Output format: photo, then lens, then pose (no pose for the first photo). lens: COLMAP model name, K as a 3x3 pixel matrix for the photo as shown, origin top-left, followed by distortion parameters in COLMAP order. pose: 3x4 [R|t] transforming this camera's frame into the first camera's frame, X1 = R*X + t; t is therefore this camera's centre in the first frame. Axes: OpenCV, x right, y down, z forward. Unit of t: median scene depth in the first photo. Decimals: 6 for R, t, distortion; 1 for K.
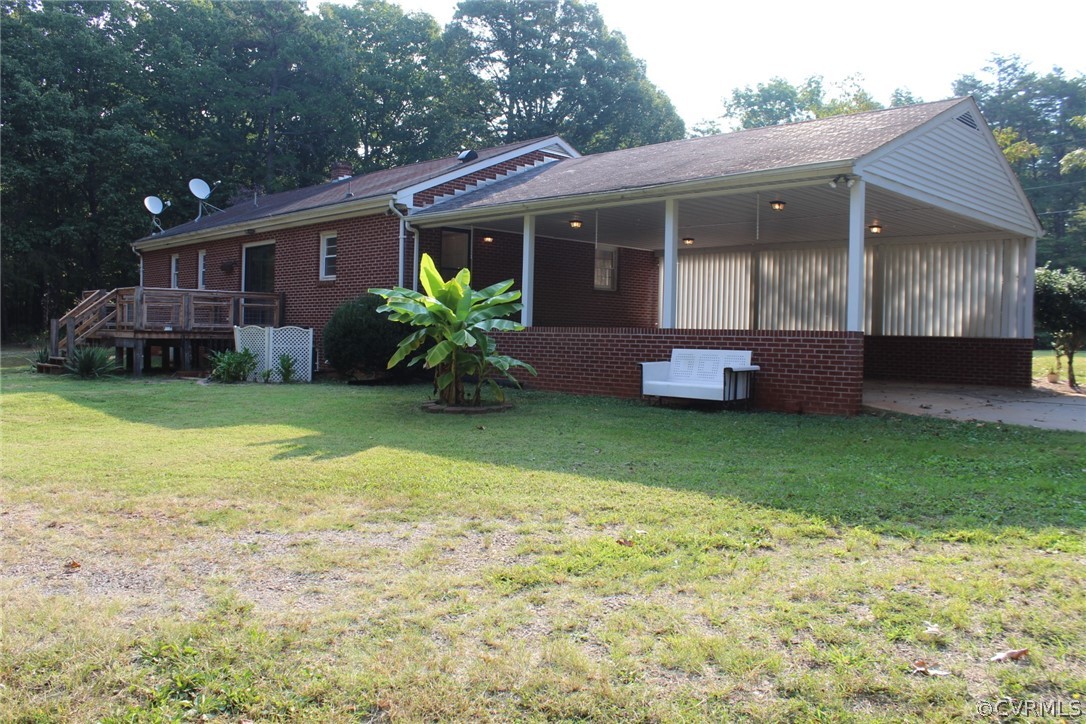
lens RADIAL K [[908.6, 0, 533.0], [0, 908.6, 360.0], [0, 0, 1]] dist [-0.155900, 0.139765]
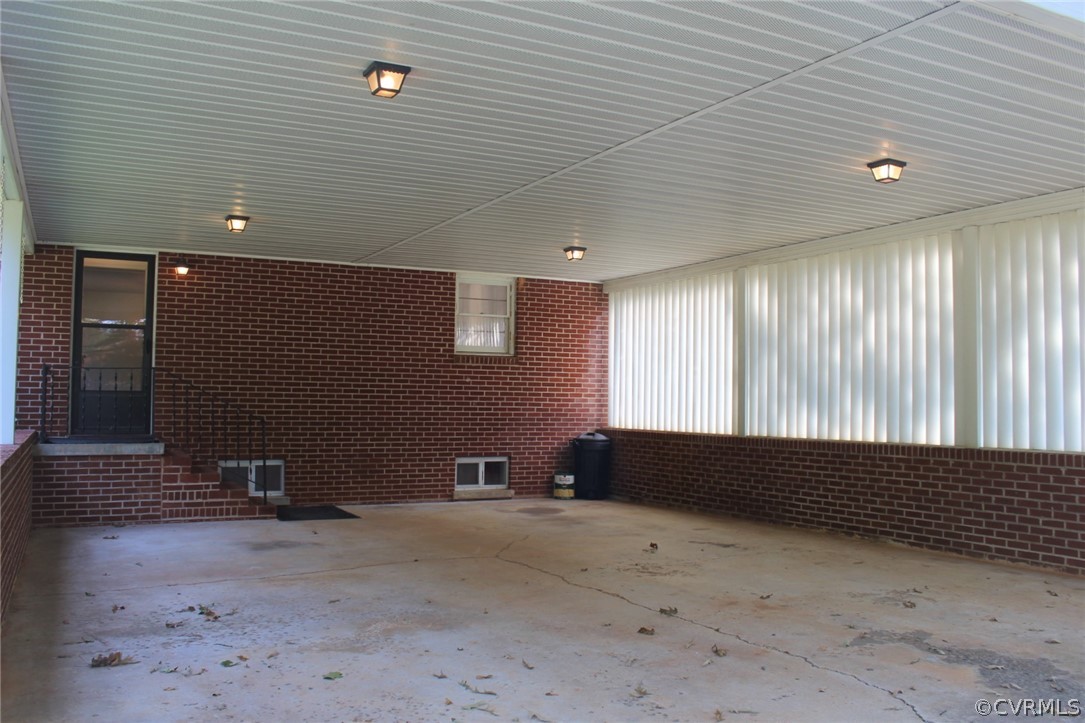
lens RADIAL K [[907.8, 0, 532.5], [0, 907.8, 359.5], [0, 0, 1]] dist [-0.155900, 0.139765]
pose [[0.946836, -0.021092, -0.321025, 0.314724], [-0.003181, 0.997186, -0.074900, -0.035666], [0.321702, 0.071939, 0.944104, 0.527233]]
